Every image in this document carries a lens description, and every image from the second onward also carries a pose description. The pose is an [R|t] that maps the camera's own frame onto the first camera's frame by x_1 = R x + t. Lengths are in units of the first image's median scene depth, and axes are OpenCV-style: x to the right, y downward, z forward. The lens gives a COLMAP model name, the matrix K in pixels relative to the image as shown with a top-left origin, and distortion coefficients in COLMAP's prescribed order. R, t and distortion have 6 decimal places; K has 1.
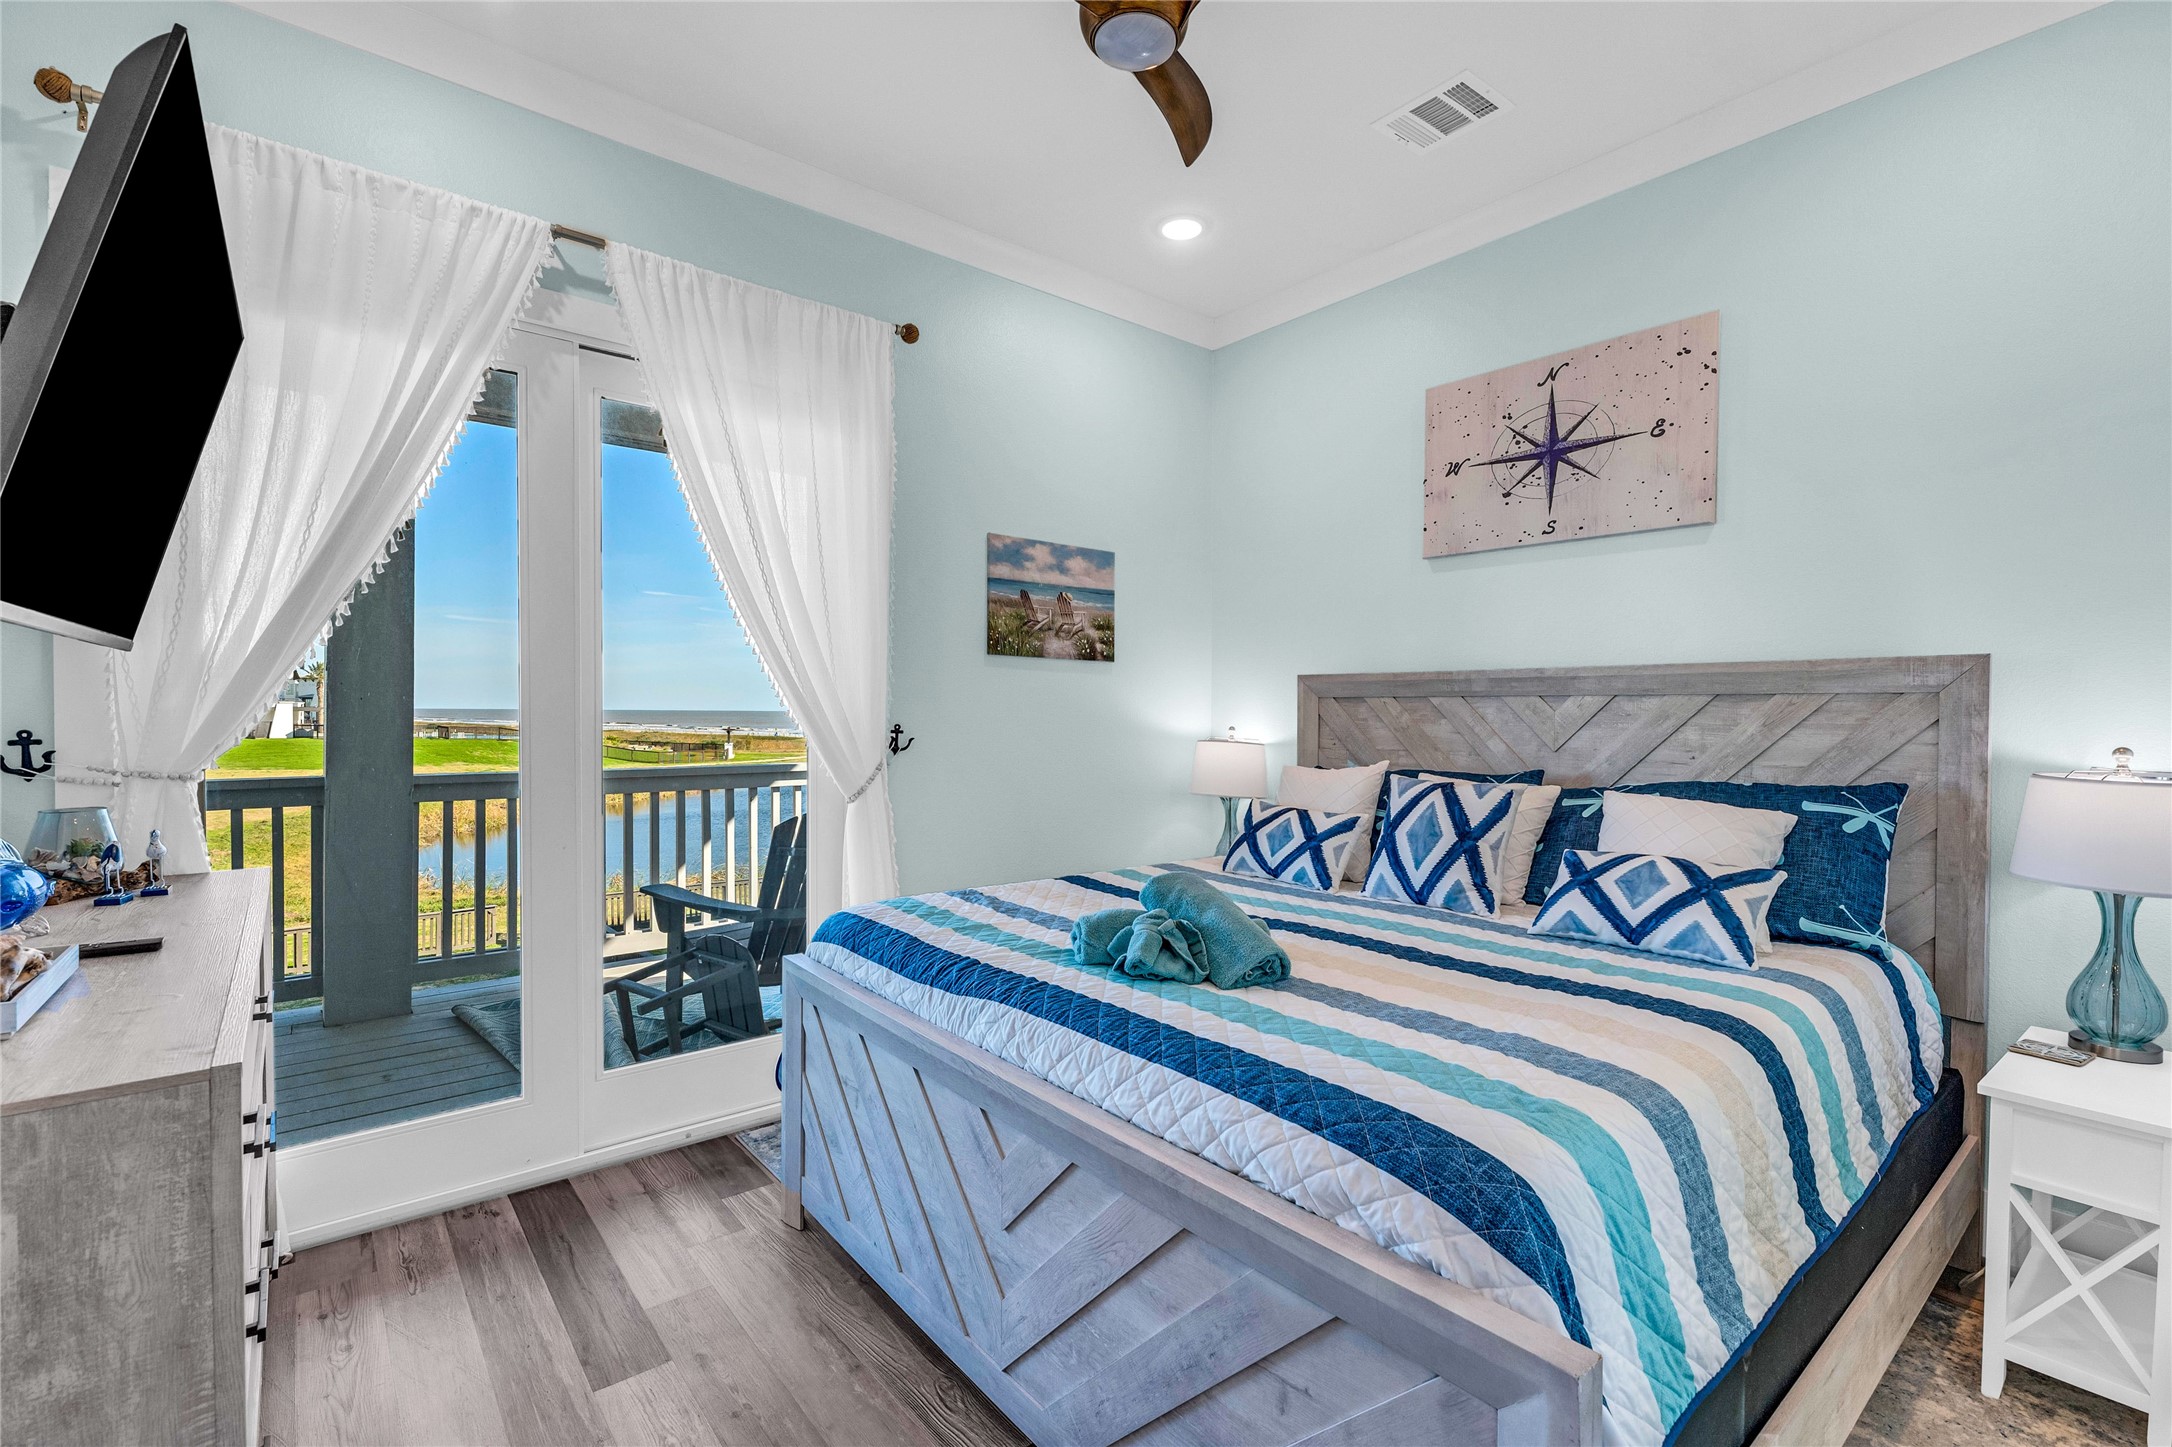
lens RADIAL K [[983.4, 0, 1080.2], [0, 983.4, 725.2], [0, 0, 1]] dist [-0.004534, -0.000791]
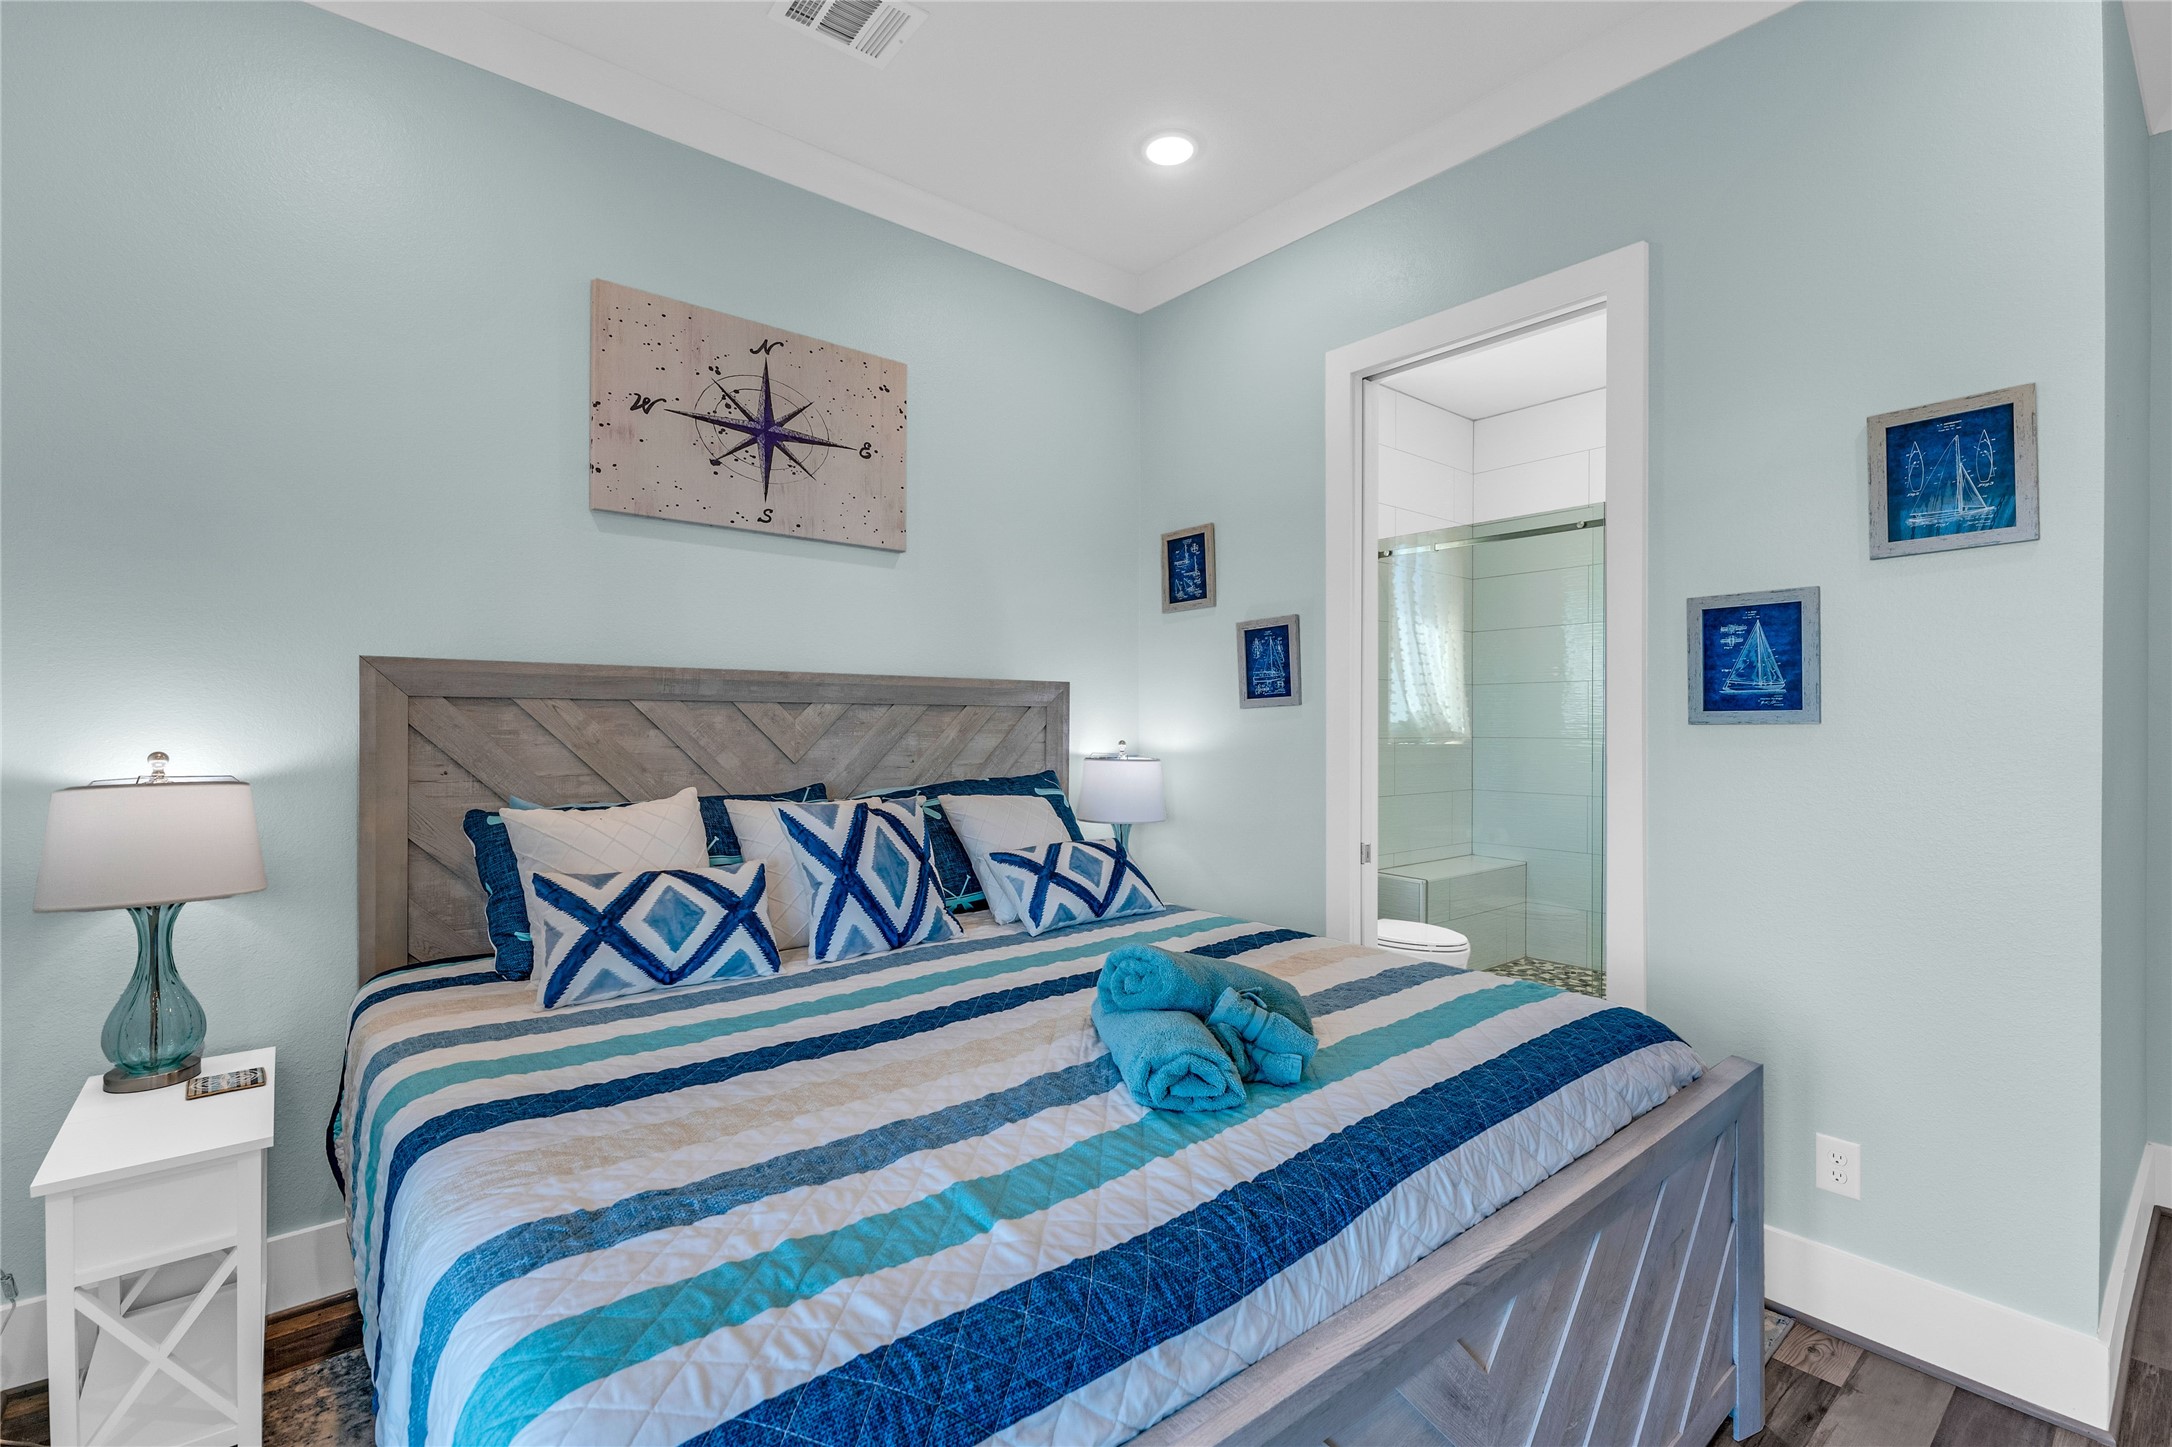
lens RADIAL K [[983.4, 0, 1073.0], [0, 983.4, 721.3], [0, 0, 1]] dist [-0.004534, -0.000791]
pose [[-0.032884, -0.002315, 0.999456, -0.439373], [0.014051, 0.999897, 0.002779, -0.011328], [-0.999360, 0.014135, -0.032848, 0.762197]]
